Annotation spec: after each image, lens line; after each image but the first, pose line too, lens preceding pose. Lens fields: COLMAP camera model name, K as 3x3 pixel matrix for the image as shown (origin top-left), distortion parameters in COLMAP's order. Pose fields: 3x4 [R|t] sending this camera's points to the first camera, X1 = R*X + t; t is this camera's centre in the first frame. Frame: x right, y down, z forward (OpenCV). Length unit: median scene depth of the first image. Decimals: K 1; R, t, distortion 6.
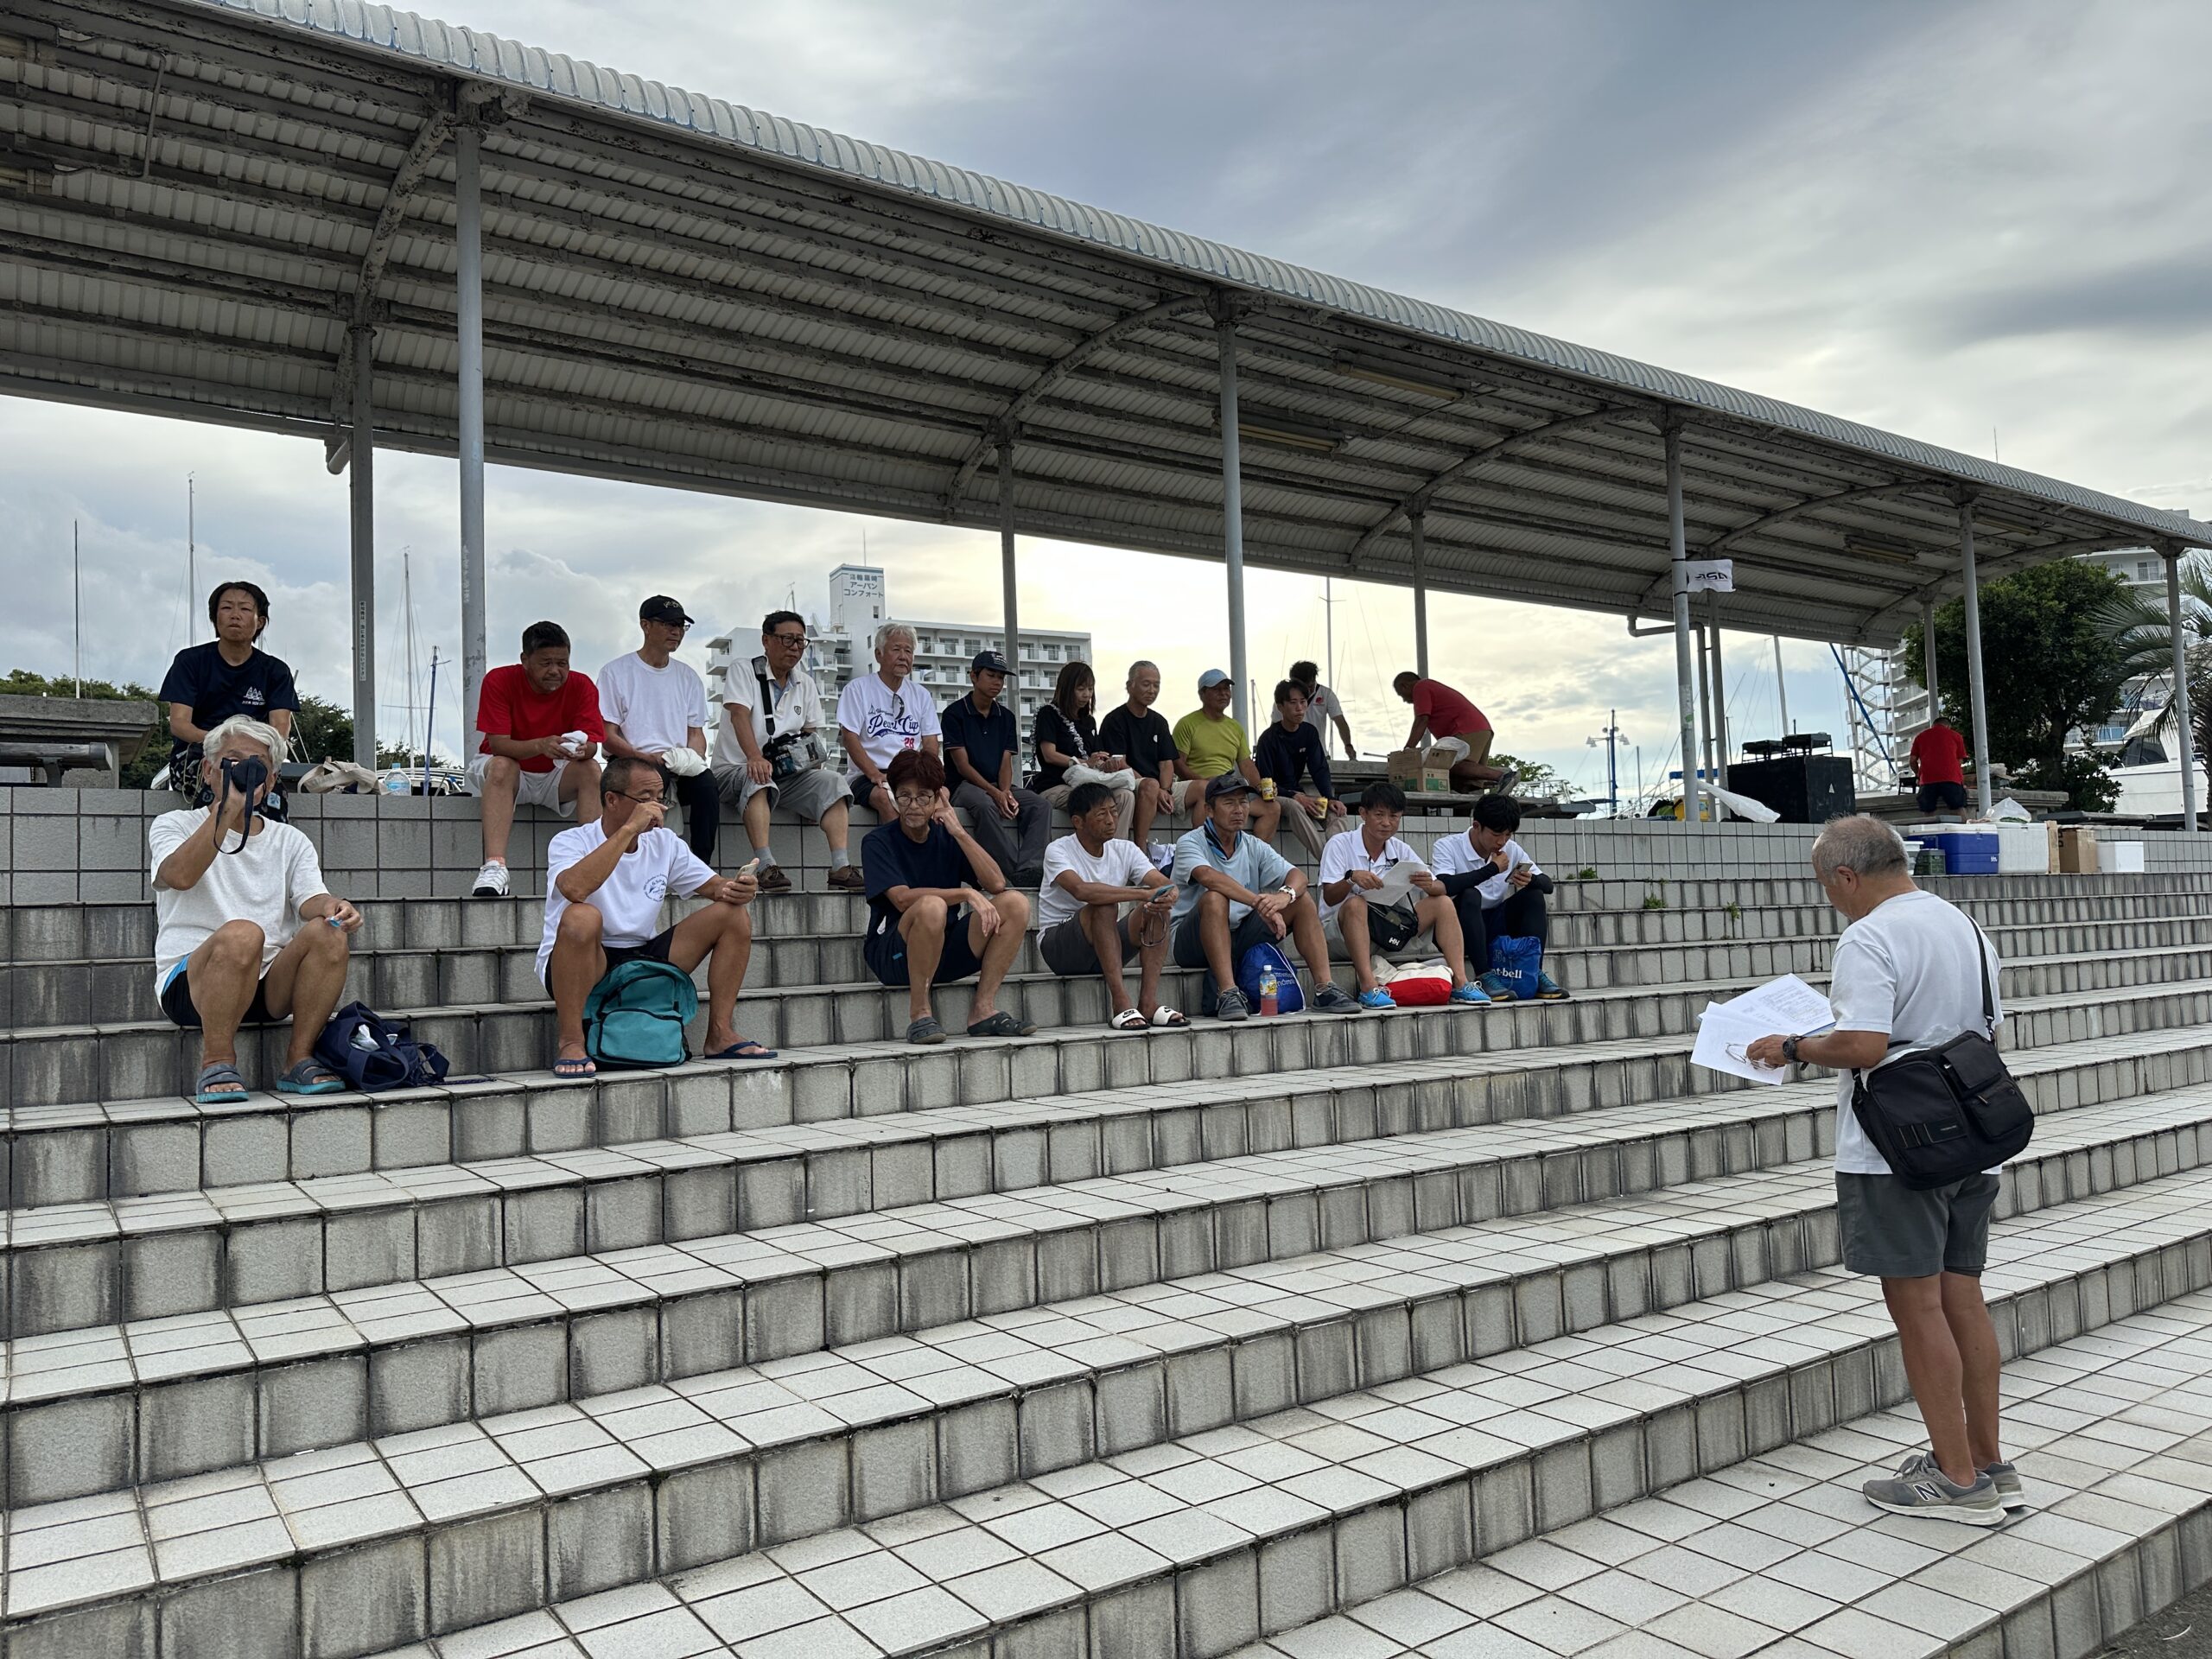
lens RADIAL K [[1549.2, 0, 1078.7], [0, 1549.2, 847.6], [0, 0, 1]] dist [0.053113, -0.065084]
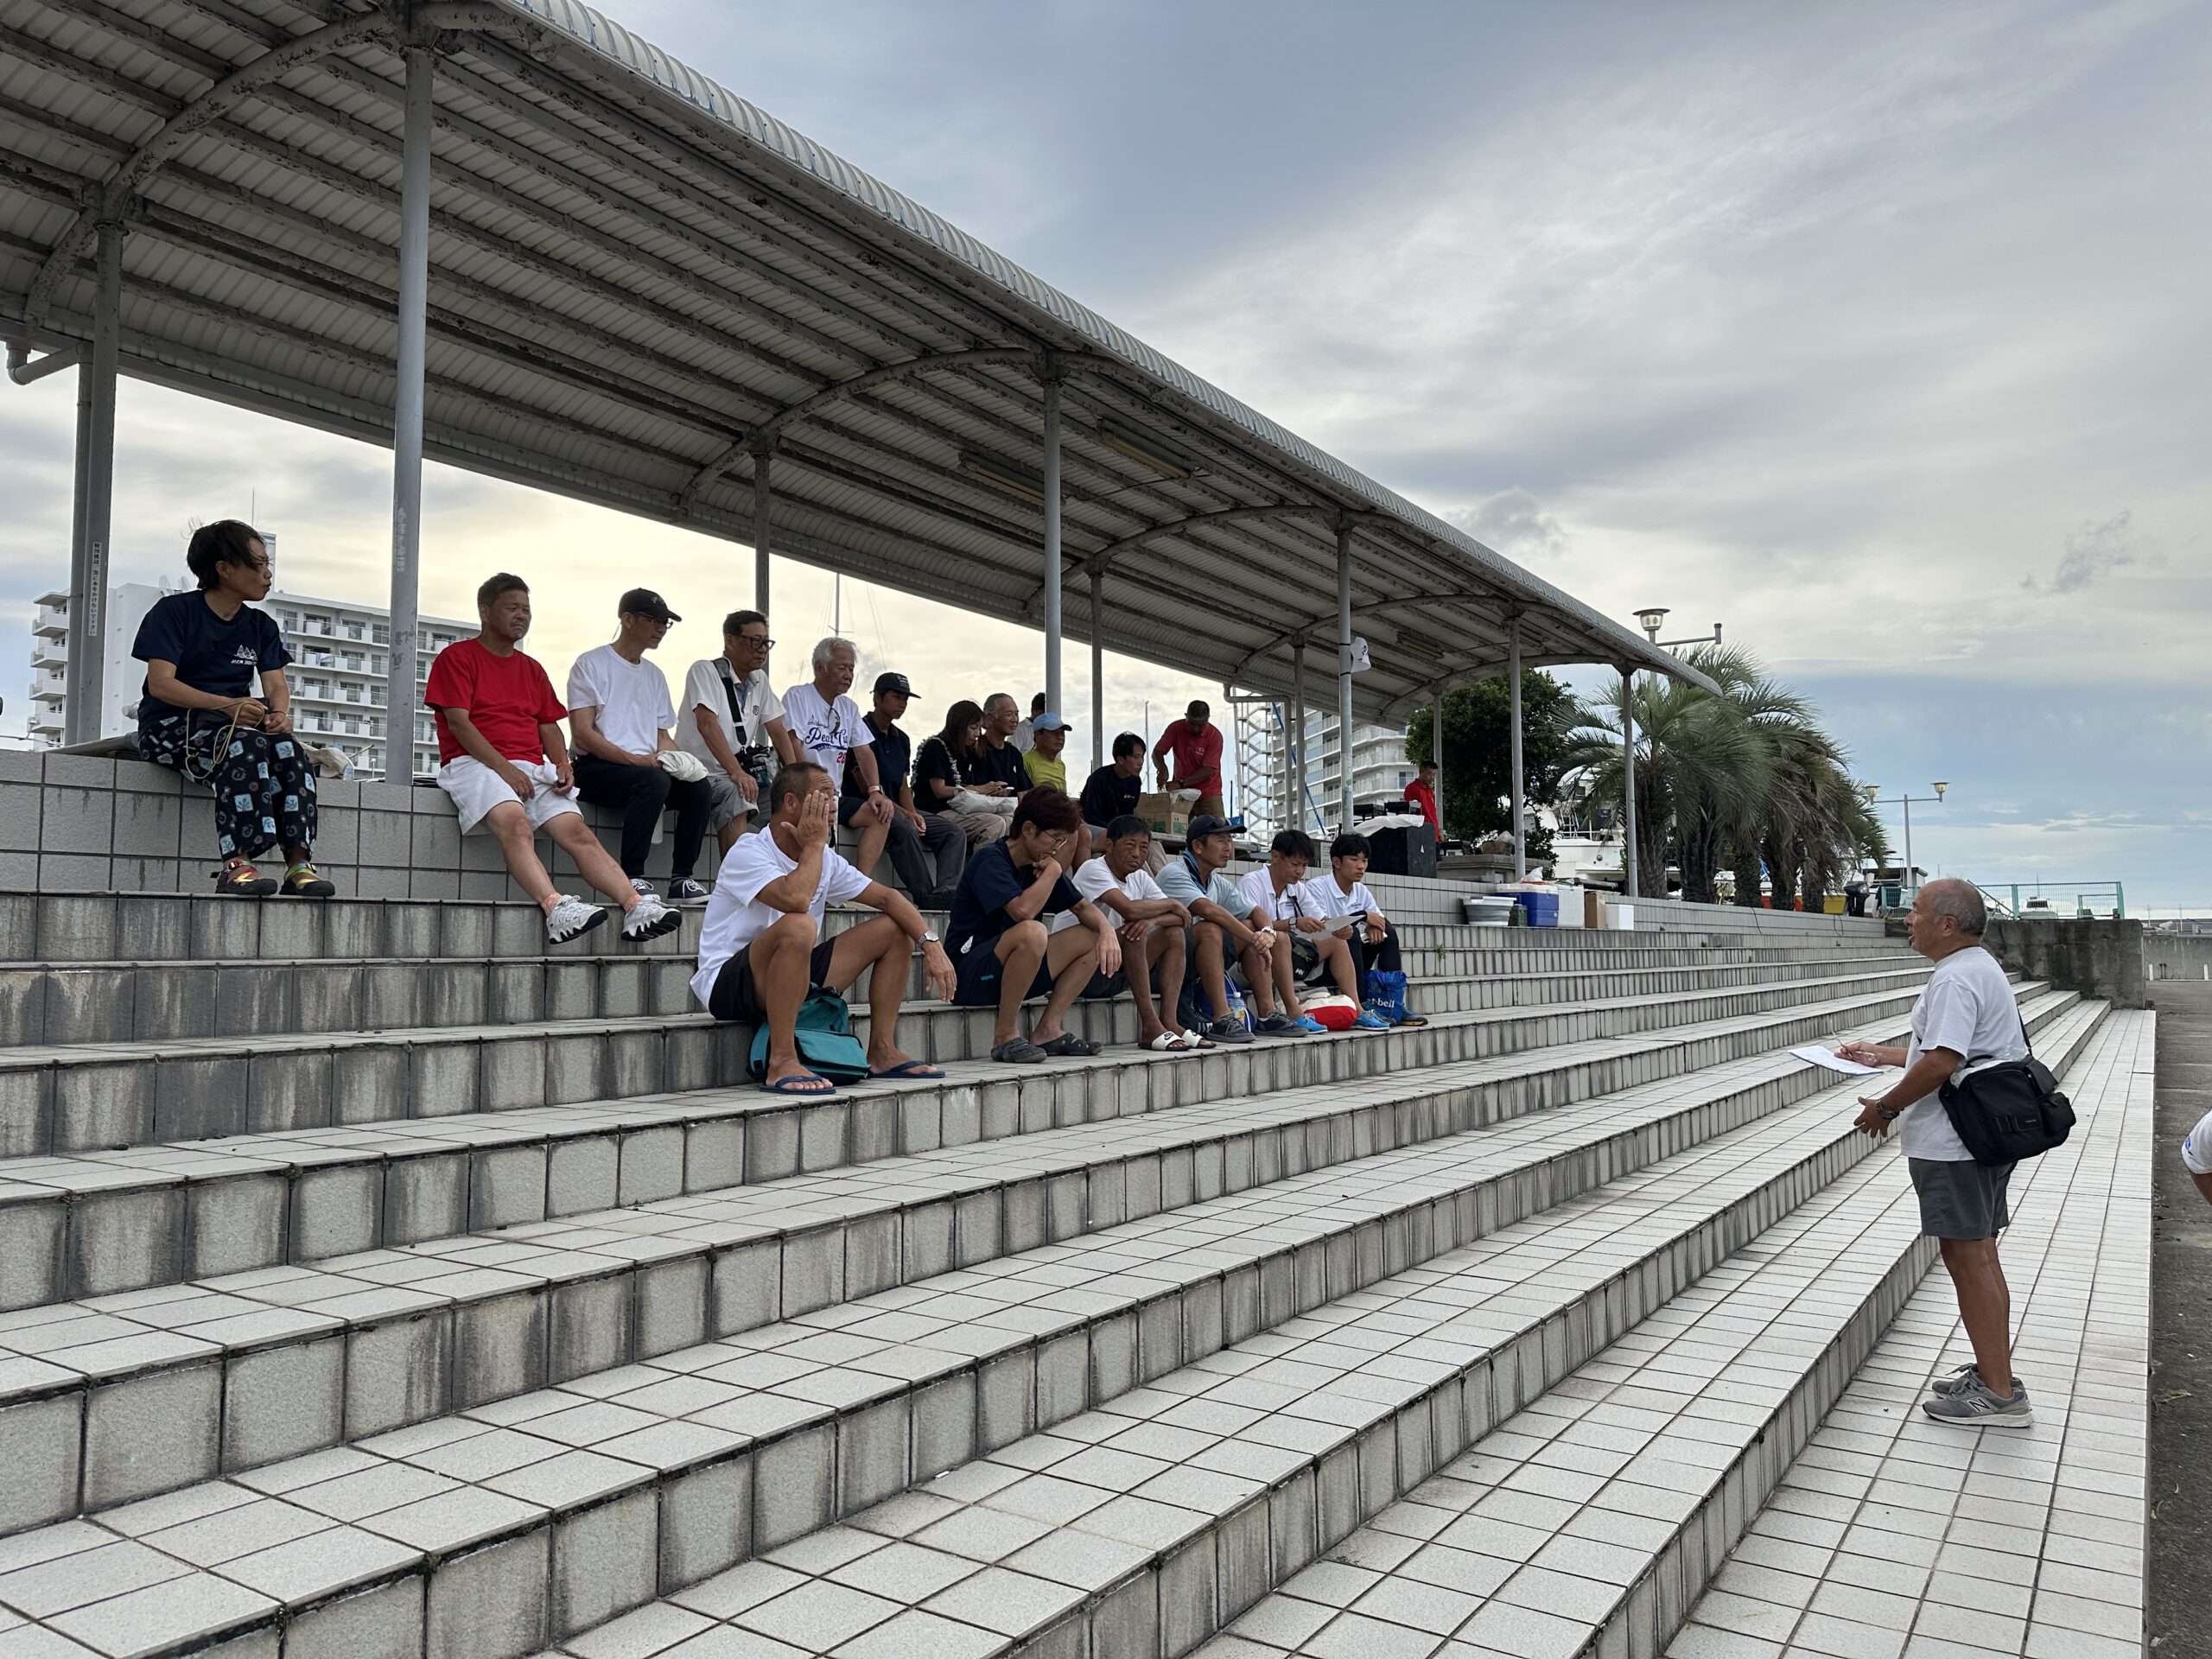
lens RADIAL K [[1549.3, 0, 1090.5], [0, 1549.3, 820.7], [0, 0, 1]] dist [0.092163, -0.136261]
pose [[0.927557, 0.059446, 0.368924, -0.465537], [-0.046485, 0.997953, -0.043928, 0.010026], [-0.370780, 0.023596, 0.928421, 0.026812]]
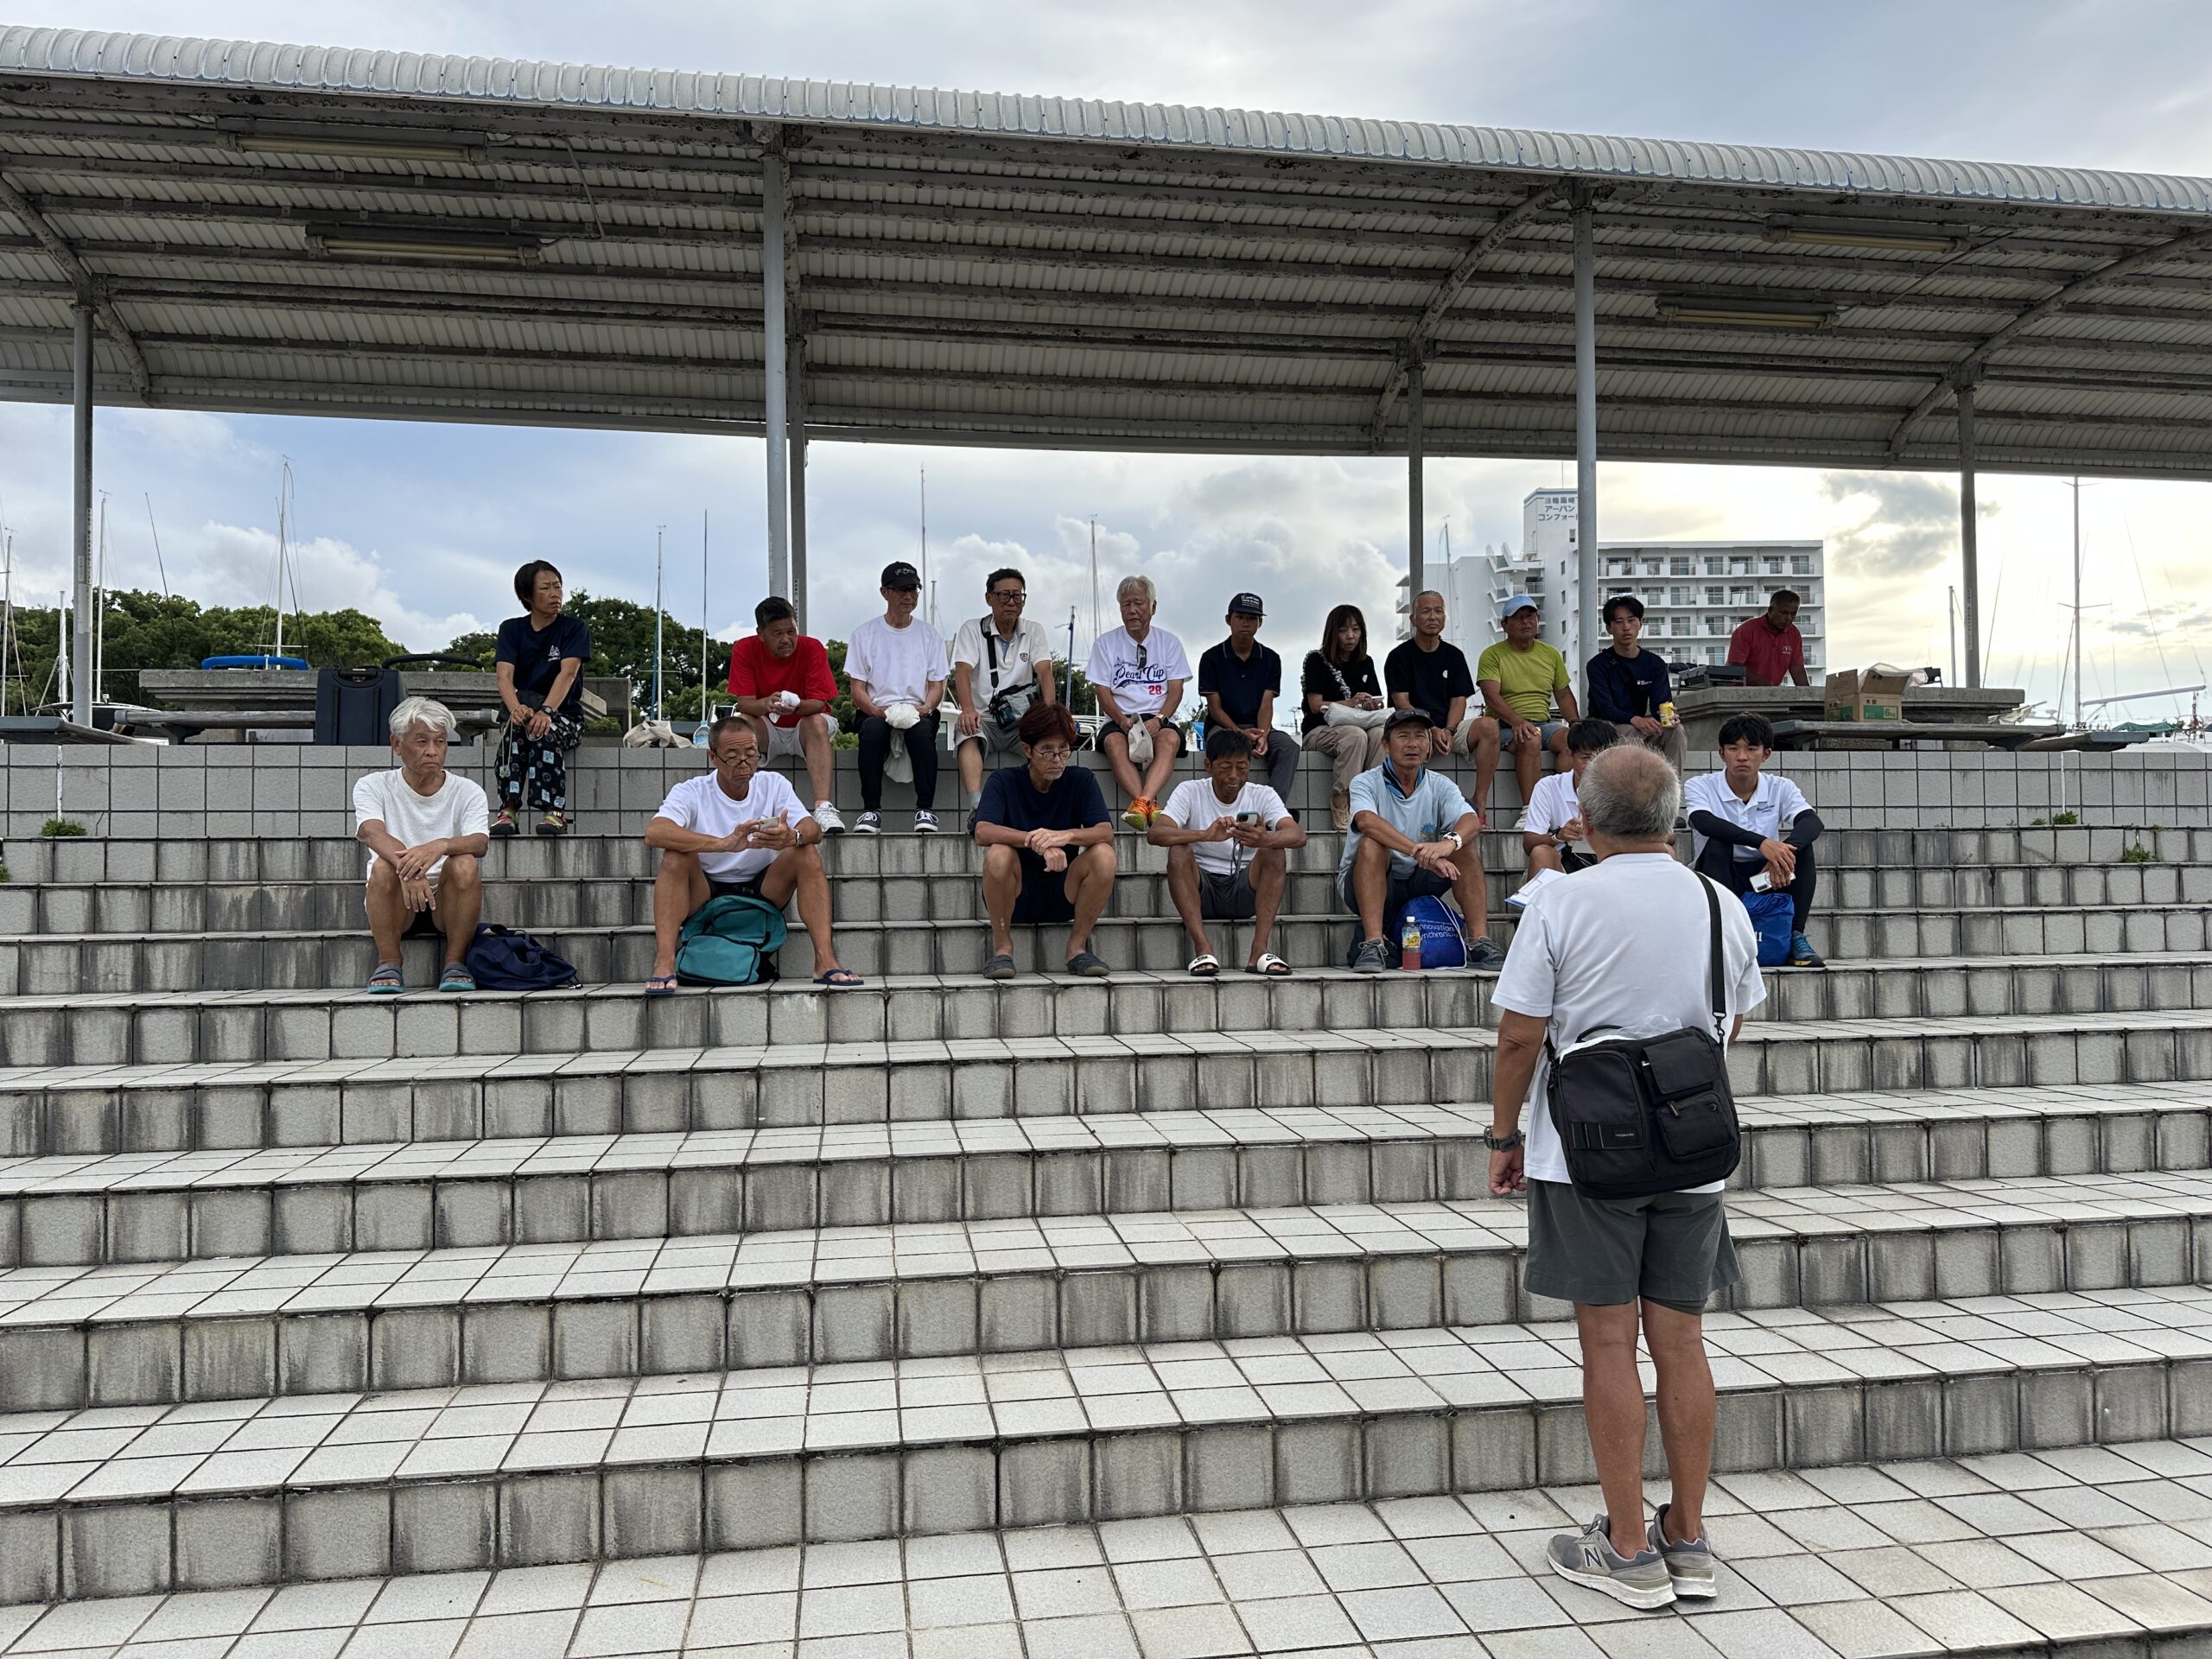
lens RADIAL K [[1544.2, 0, 1099.3], [0, 1544.2, 845.9], [0, 0, 1]] dist [0.046420, -0.054876]
pose [[0.904929, 0.014634, -0.425311, 0.426339], [0.002902, 0.999173, 0.040554, -0.006844], [0.425552, -0.037933, 0.904138, 0.082139]]
